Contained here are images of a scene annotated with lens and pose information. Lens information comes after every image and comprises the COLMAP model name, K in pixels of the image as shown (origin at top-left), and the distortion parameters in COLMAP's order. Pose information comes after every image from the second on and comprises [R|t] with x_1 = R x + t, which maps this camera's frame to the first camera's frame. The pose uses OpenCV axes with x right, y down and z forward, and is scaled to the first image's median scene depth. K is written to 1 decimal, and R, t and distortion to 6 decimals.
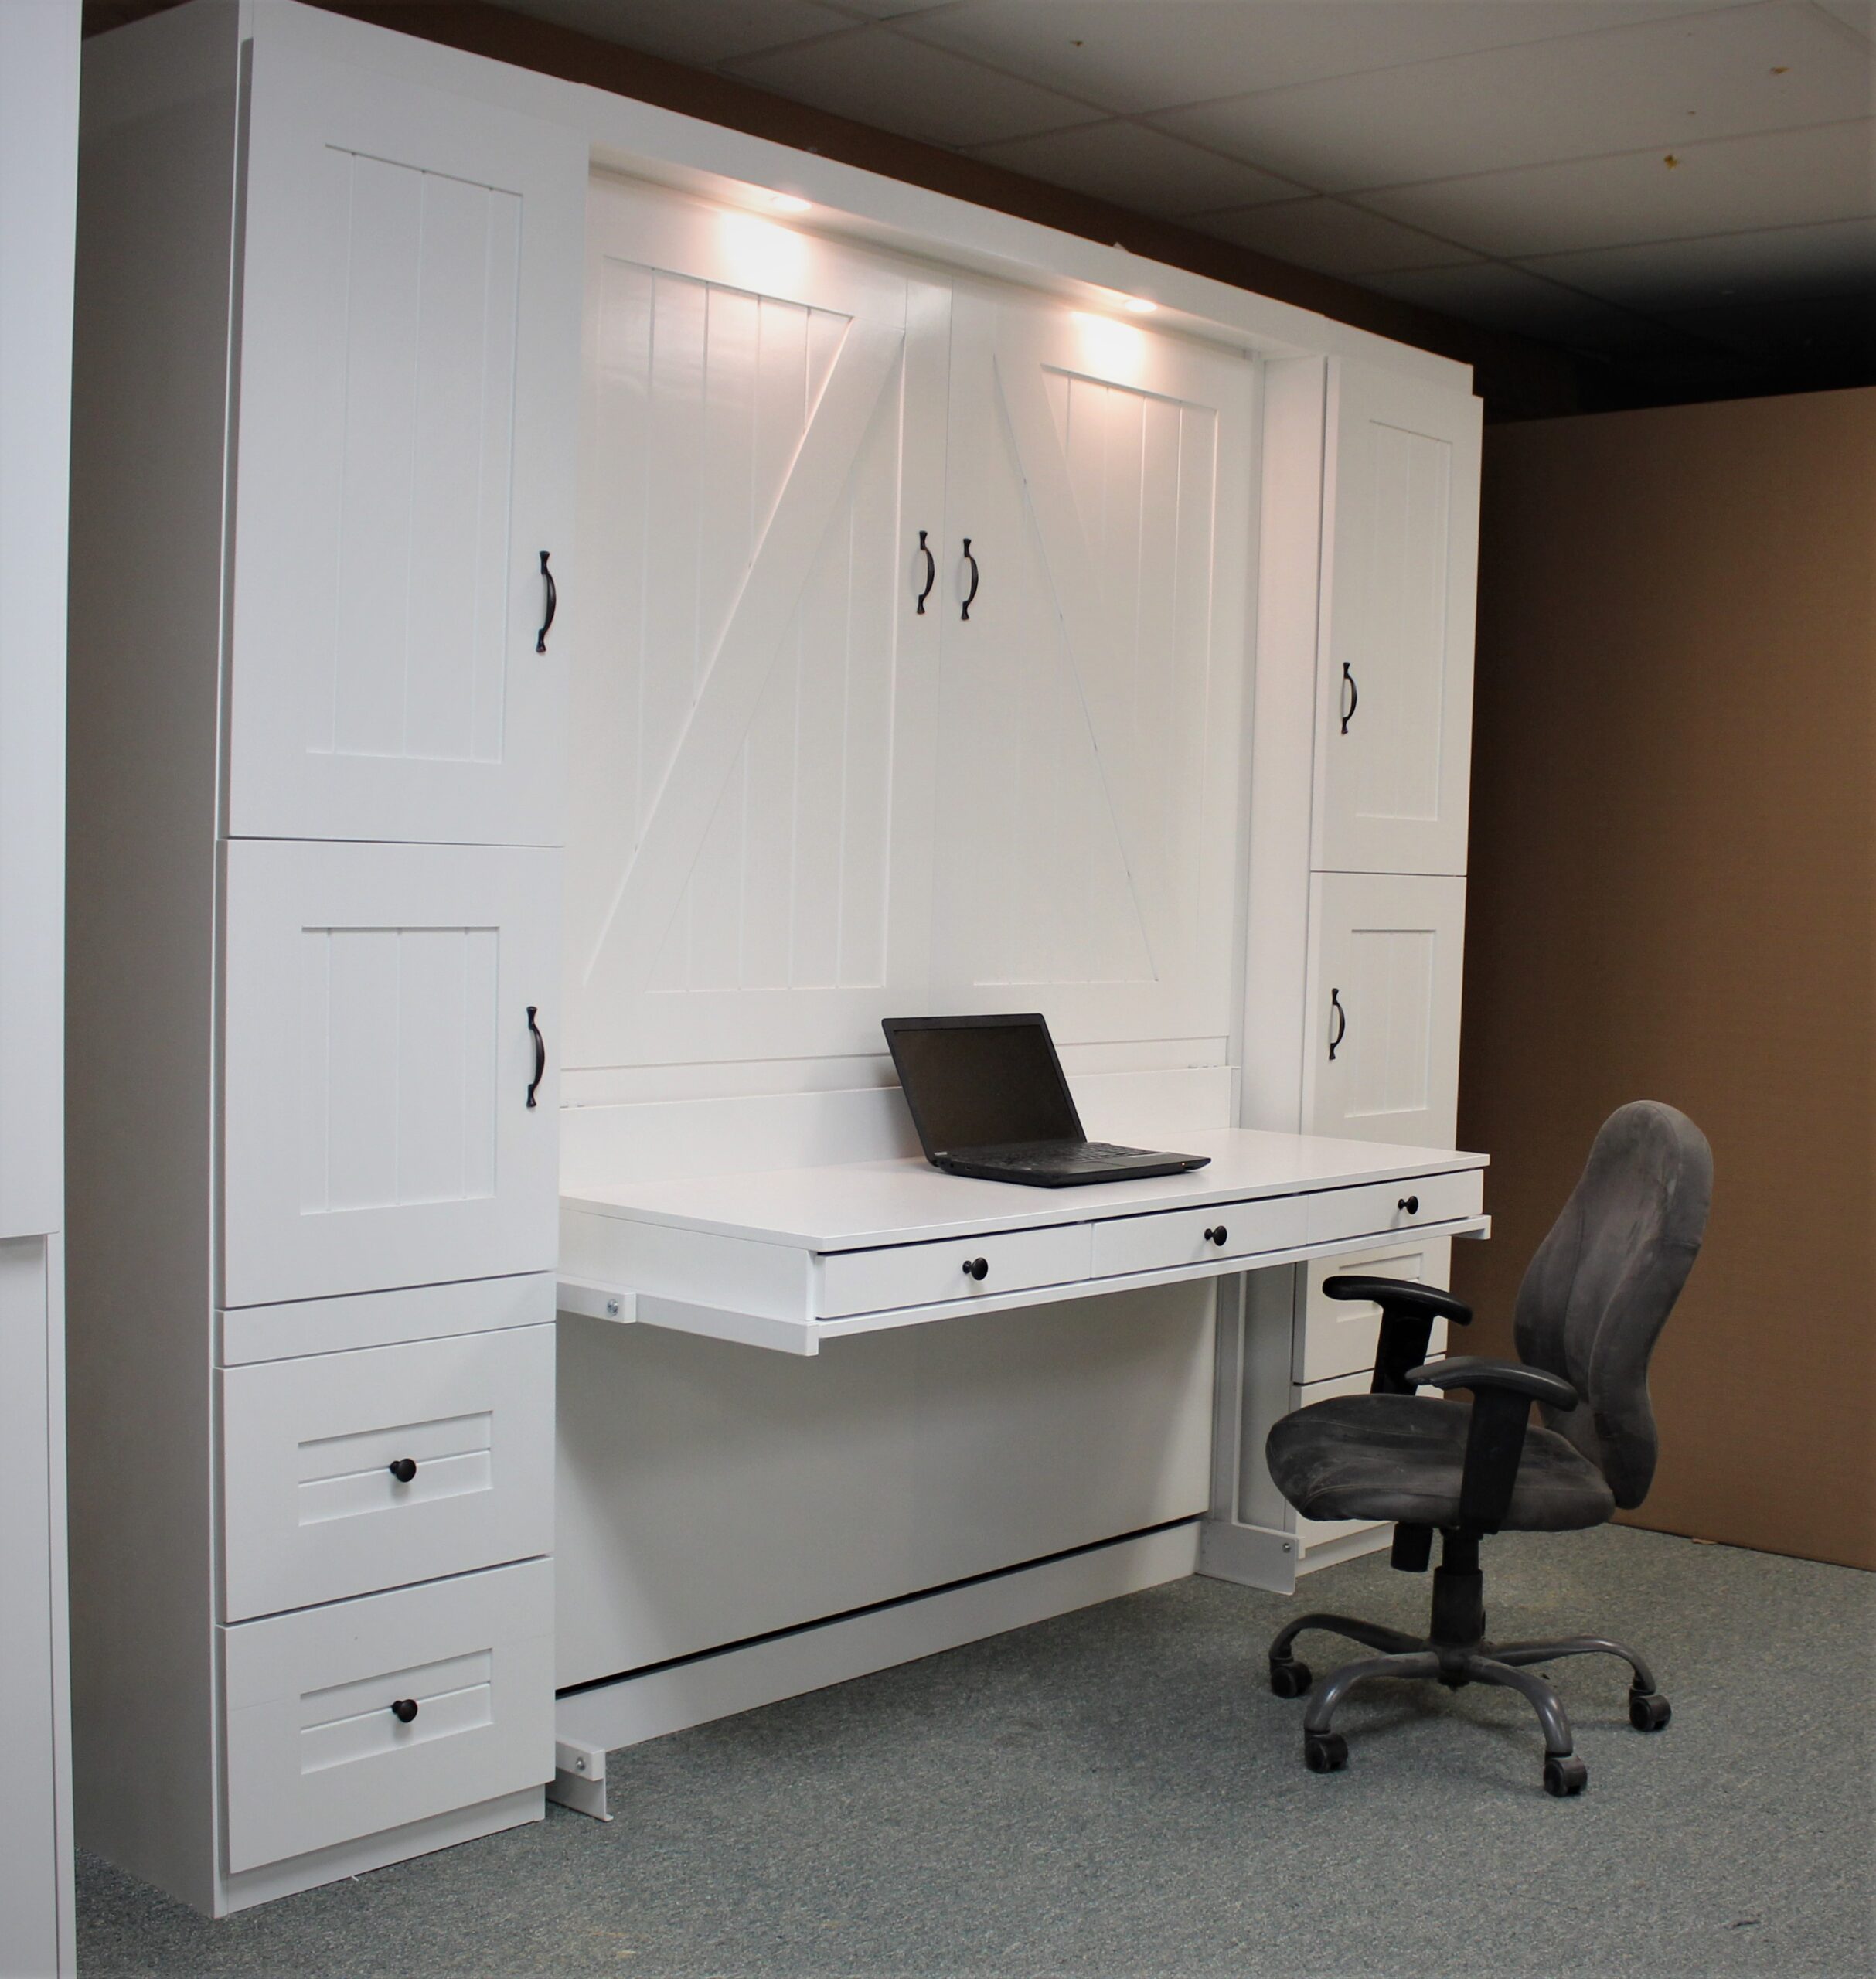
lens RADIAL K [[2611.1, 0, 1010.2], [0, 2611.1, 1052.2], [0, 0, 1]] dist [-0.136126, -0.006029]
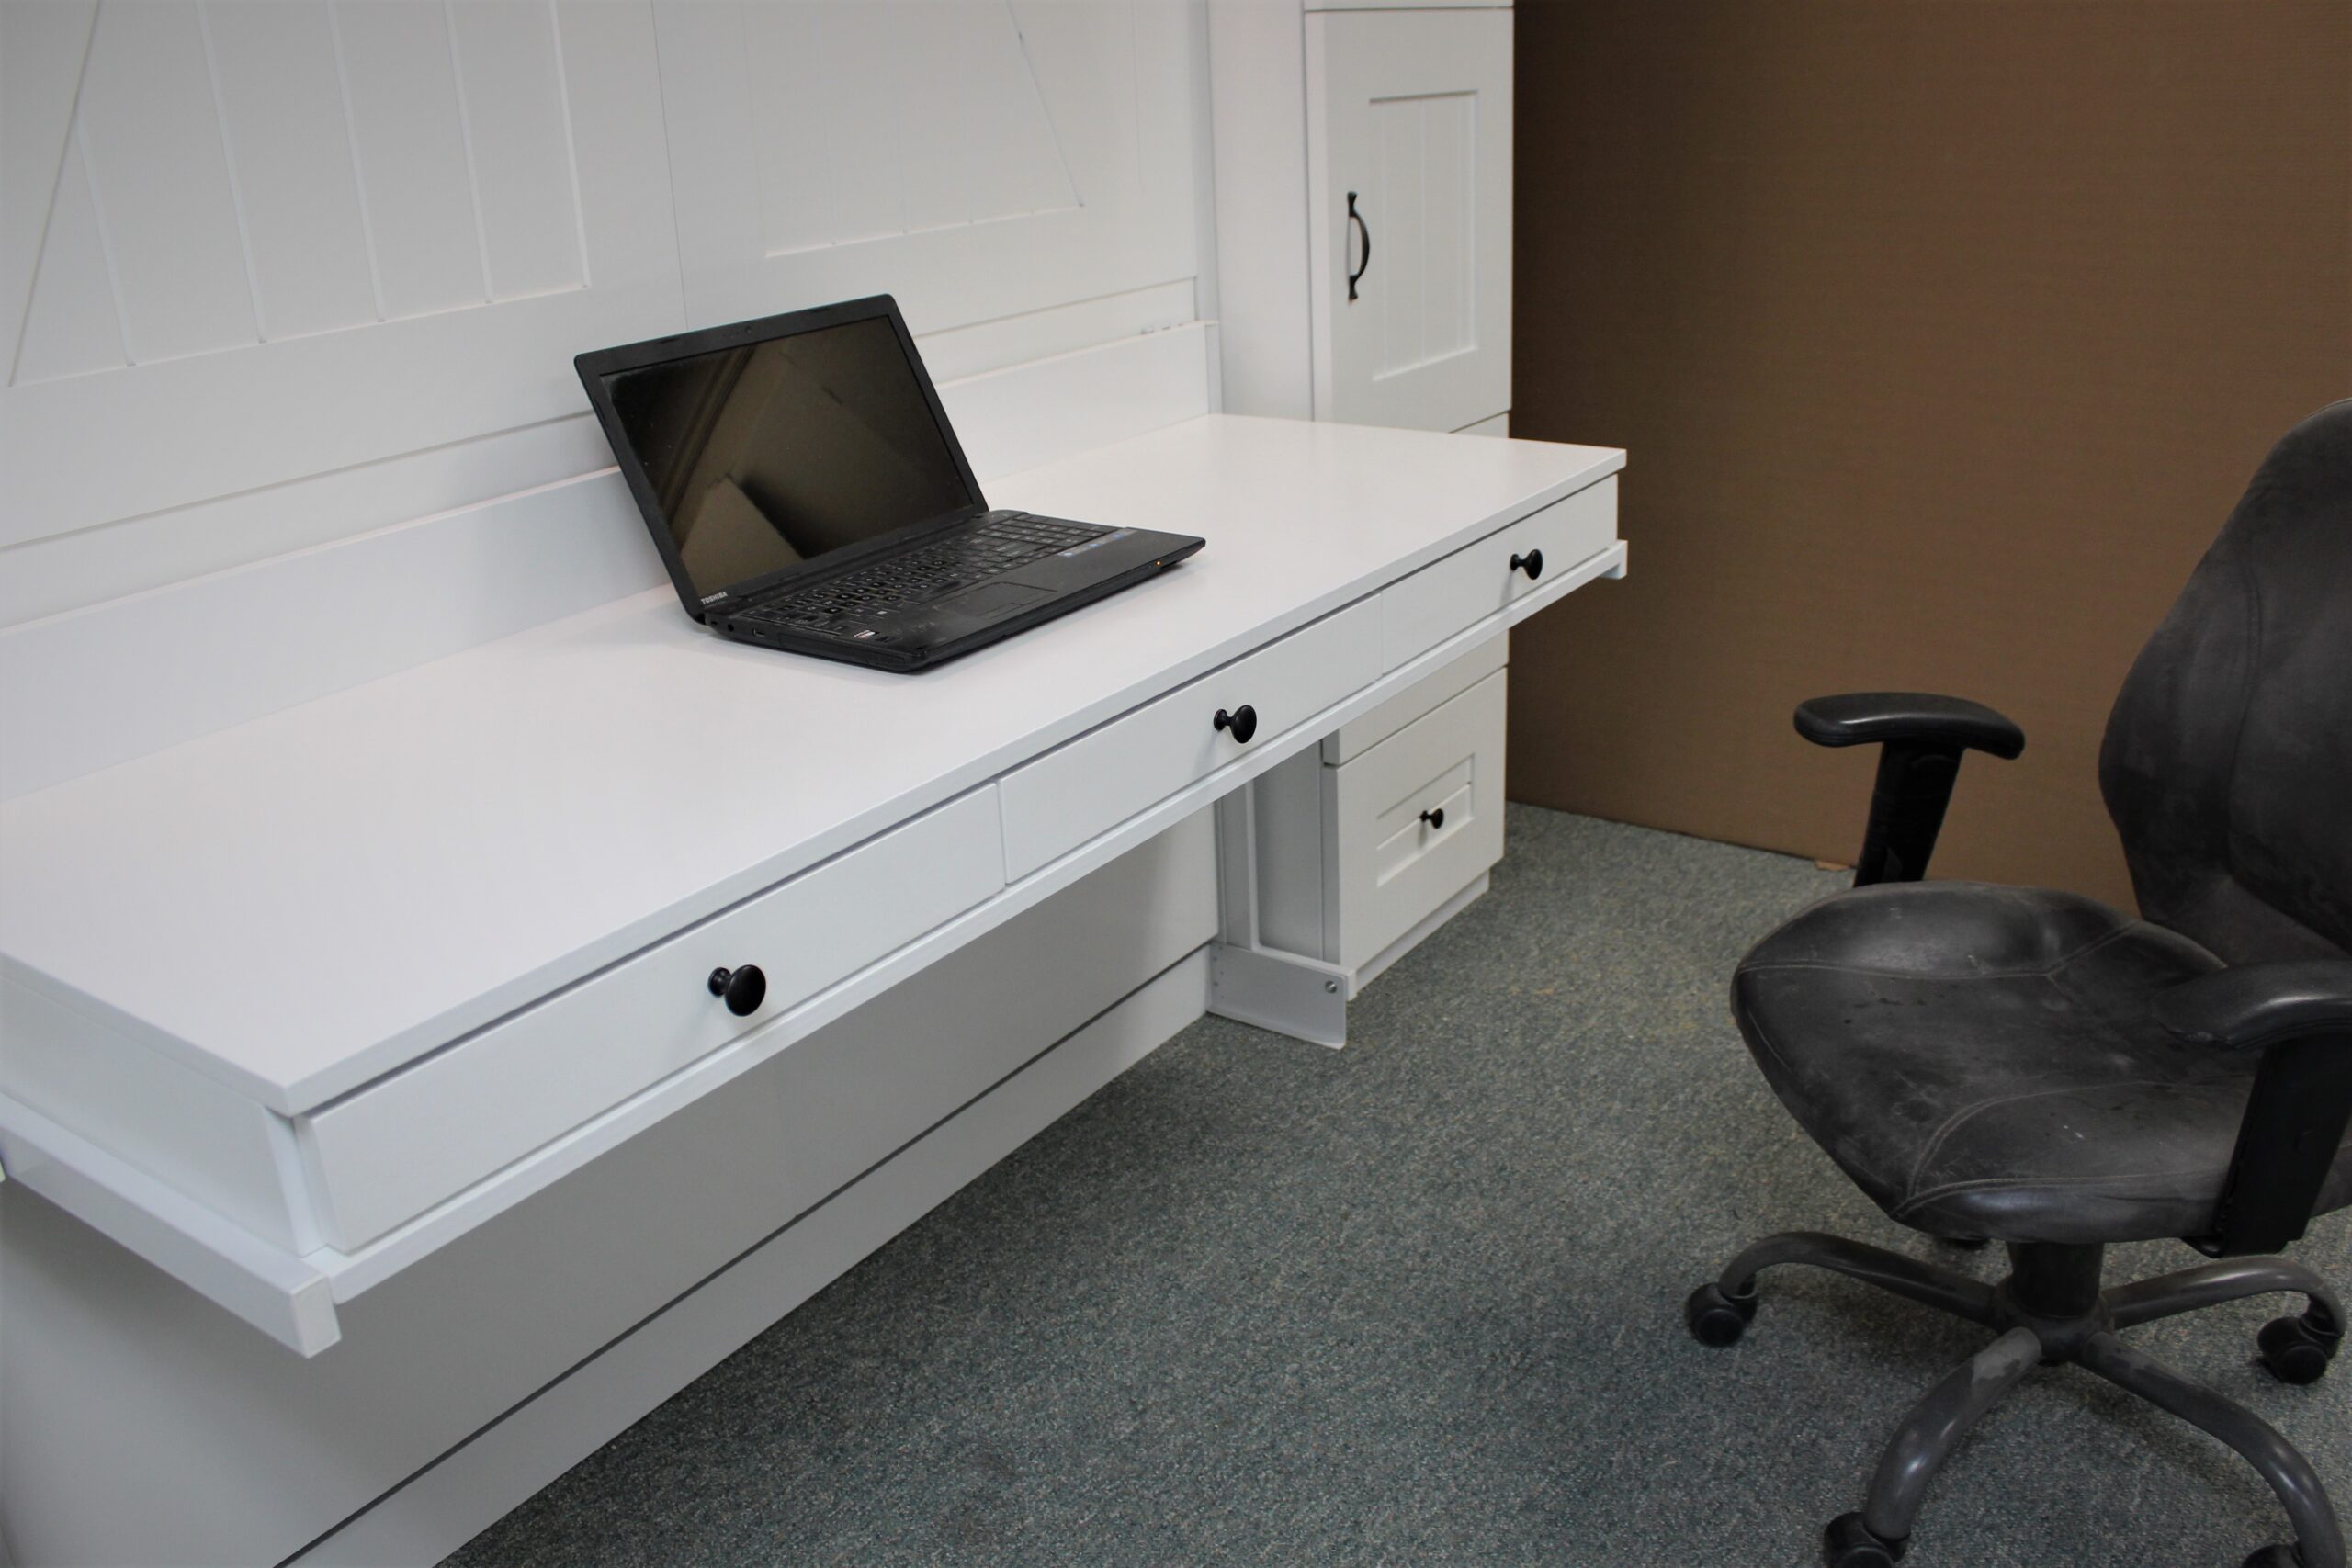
lens RADIAL K [[1986.3, 0, 1176.0], [0, 1986.3, 784.0], [0, 0, 1]] dist [-0.172638, 0.177120]
pose [[0.991914, -0.104737, 0.071676, 0.031308], [0.079623, 0.953344, 0.291195, -0.031525], [-0.098831, -0.283133, 0.953975, 0.524350]]
